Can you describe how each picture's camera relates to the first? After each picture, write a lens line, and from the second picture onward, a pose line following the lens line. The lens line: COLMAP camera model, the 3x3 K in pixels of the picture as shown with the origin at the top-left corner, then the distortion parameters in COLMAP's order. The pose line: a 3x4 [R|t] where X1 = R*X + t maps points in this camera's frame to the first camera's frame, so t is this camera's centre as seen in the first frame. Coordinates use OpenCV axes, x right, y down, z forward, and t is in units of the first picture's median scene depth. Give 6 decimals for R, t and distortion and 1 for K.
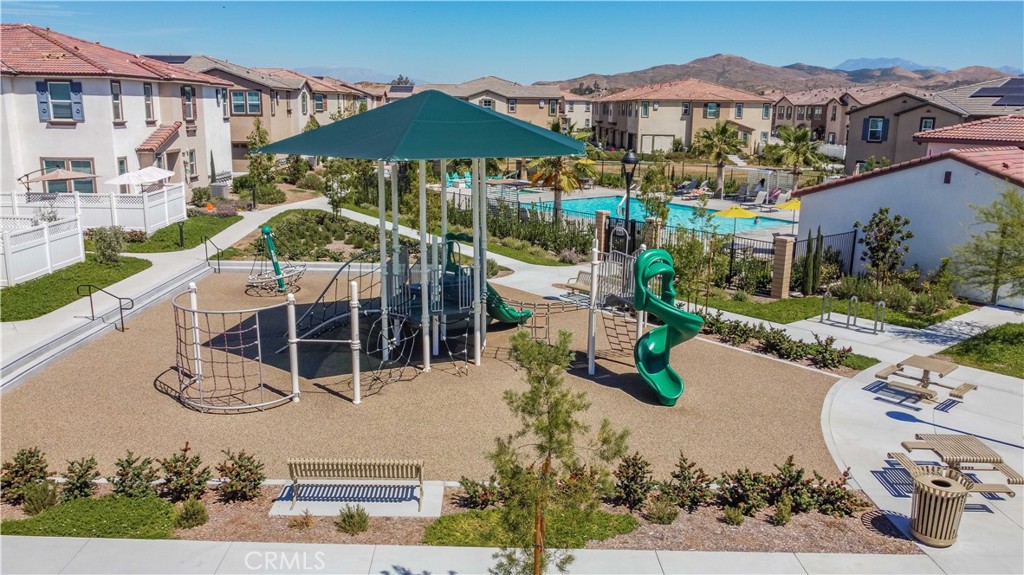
lens RADIAL K [[782.5, 0, 512.0], [0, 782.5, 287.5], [0, 0, 1]] dist [-0.024286, 0.001679]
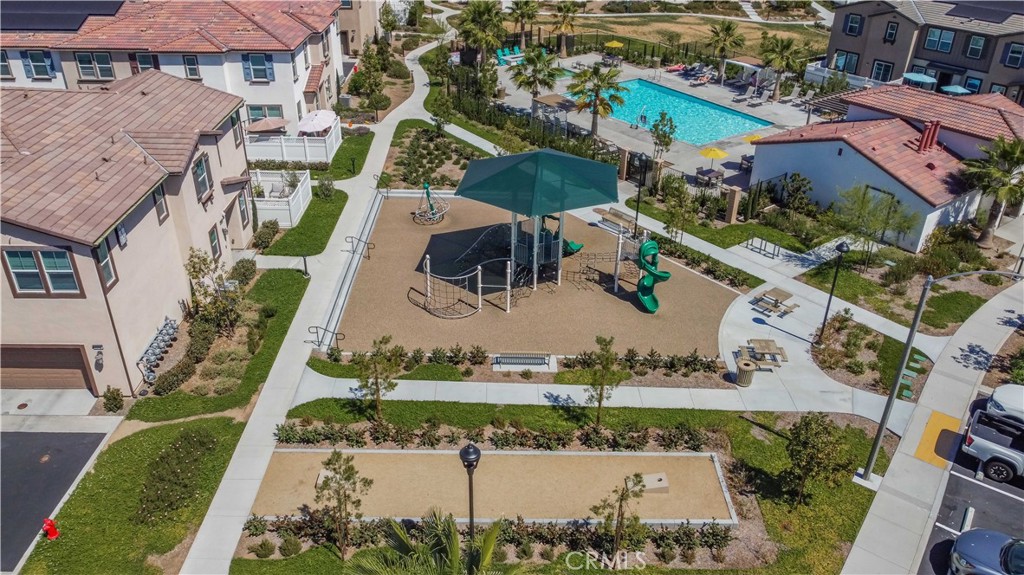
lens RADIAL K [[774.7, 0, 512.0], [0, 774.7, 287.5], [0, 0, 1]] dist [0.003916, 0.000063]
pose [[0.999737, 0.008714, -0.021200, -0.127845], [-0.002377, 0.959350, 0.282210, -0.475438], [0.022797, -0.282086, 0.959118, -0.949927]]
